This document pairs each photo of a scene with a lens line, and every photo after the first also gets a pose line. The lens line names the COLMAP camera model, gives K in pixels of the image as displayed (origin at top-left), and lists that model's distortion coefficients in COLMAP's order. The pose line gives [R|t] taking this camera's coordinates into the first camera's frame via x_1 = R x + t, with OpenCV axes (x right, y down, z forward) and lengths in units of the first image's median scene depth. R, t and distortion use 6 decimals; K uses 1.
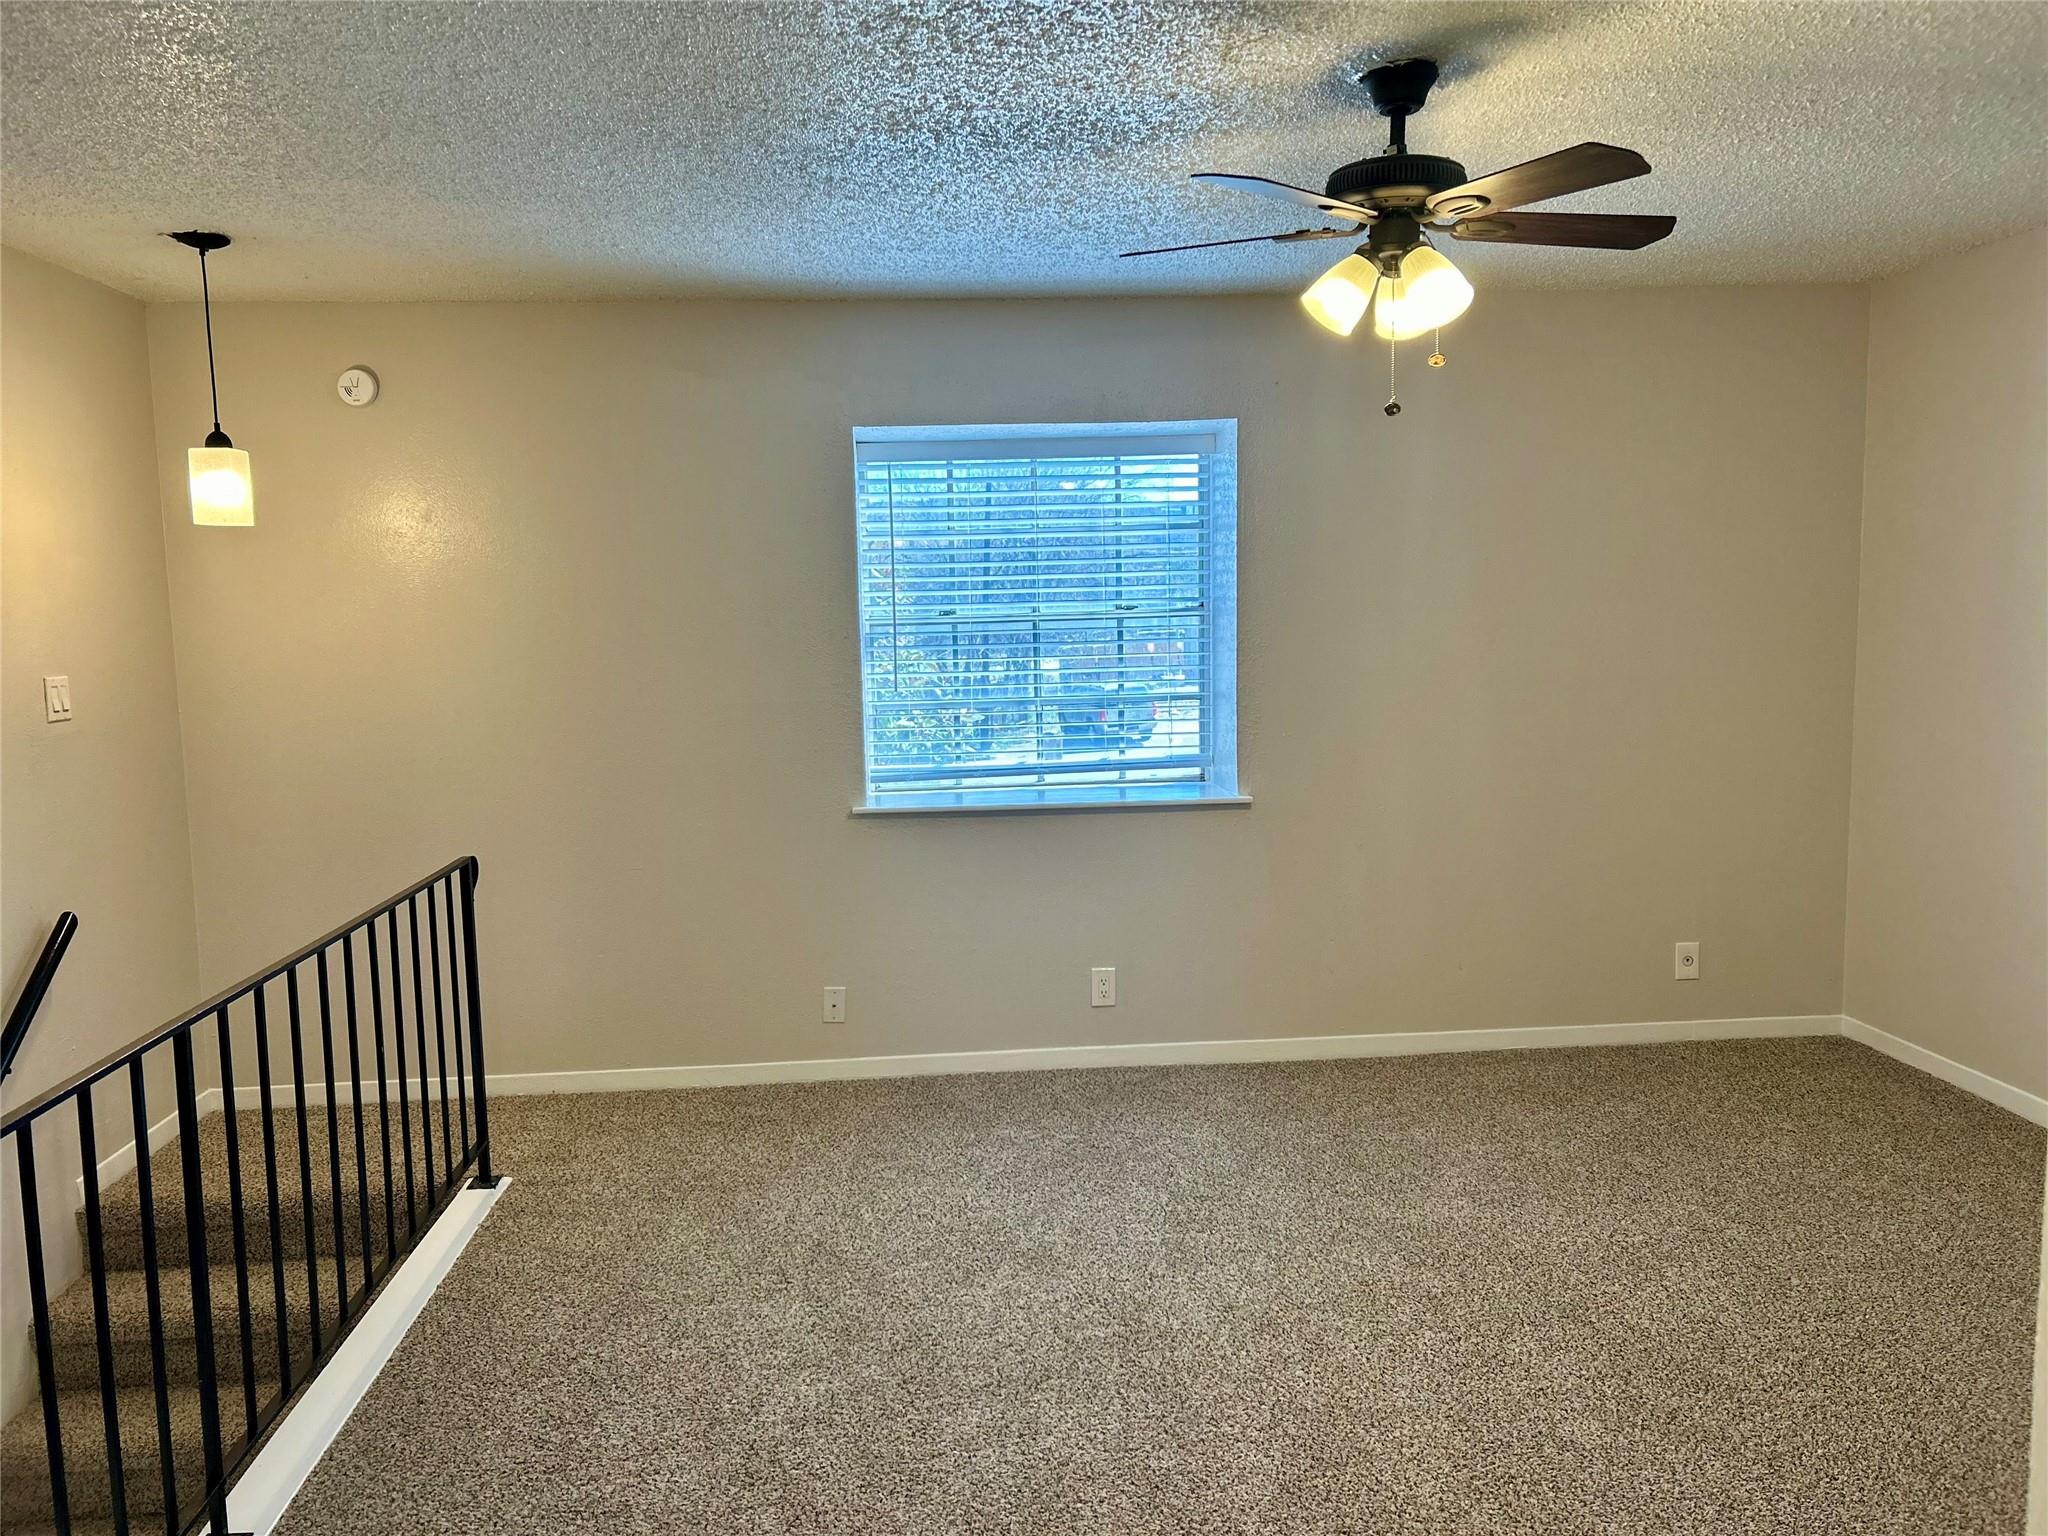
lens RADIAL K [[1544.3, 0, 1031.9], [0, 1544.3, 762.3], [0, 0, 1]] dist [0.060545, -0.064905]
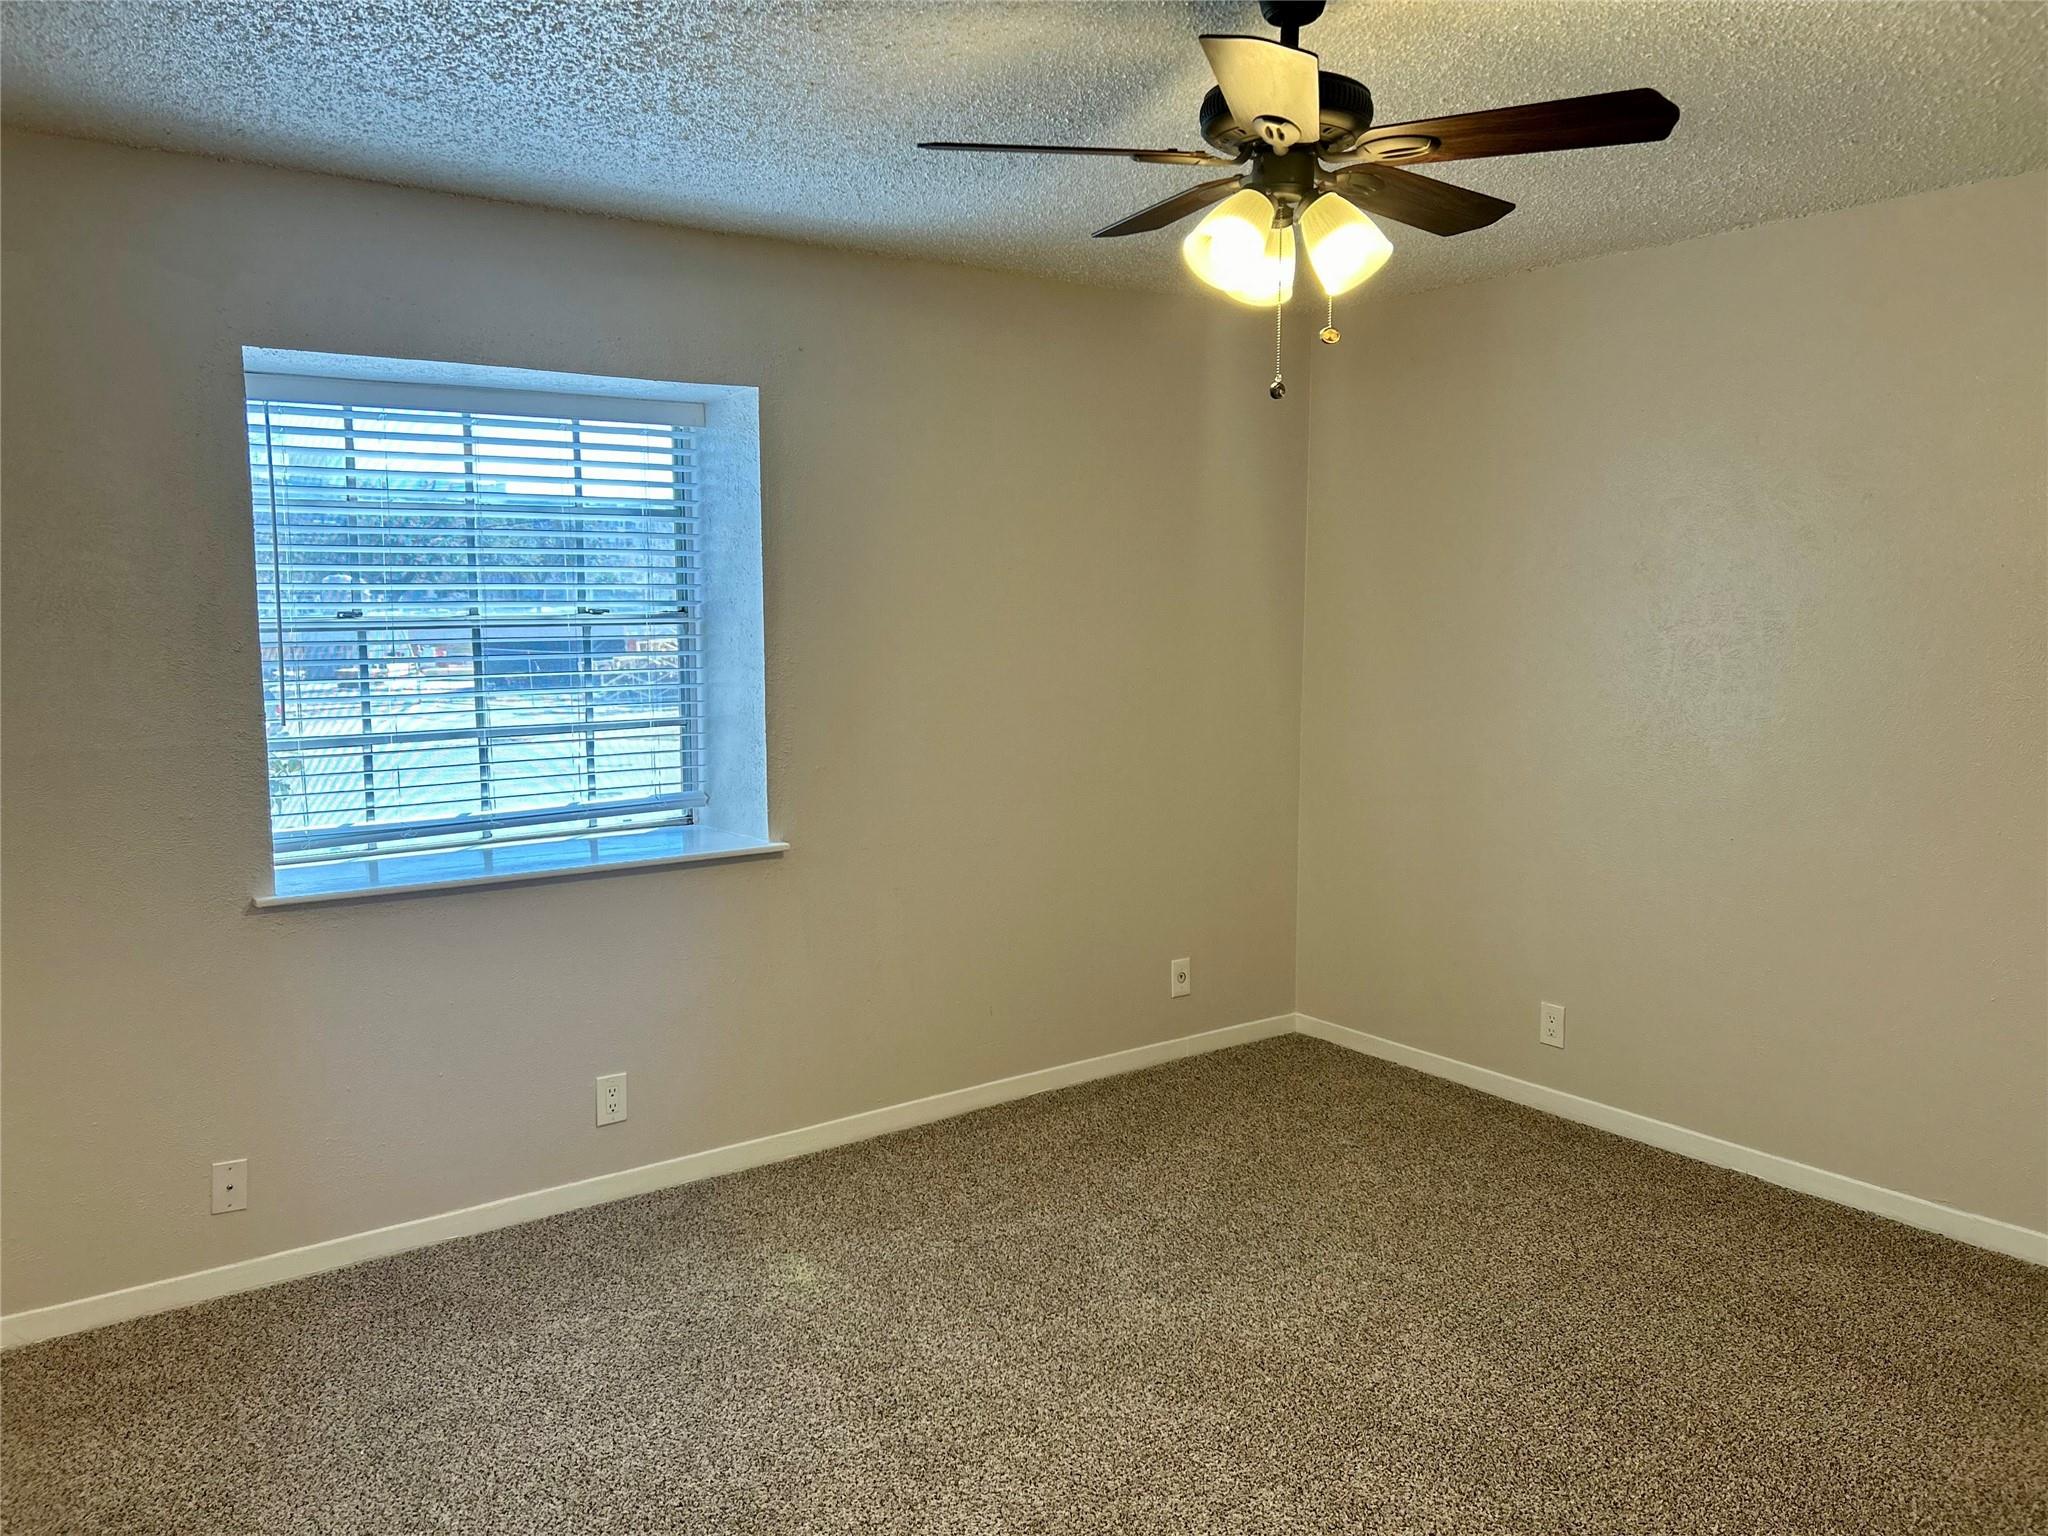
lens RADIAL K [[1544.3, 0, 1027.9], [0, 1544.3, 769.0], [0, 0, 1]] dist [0.060545, -0.064905]
pose [[0.852424, -0.039603, 0.521349, -0.170999], [0.034650, 0.999214, 0.019249, -0.027980], [-0.521702, 0.001657, 0.853126, 0.210067]]
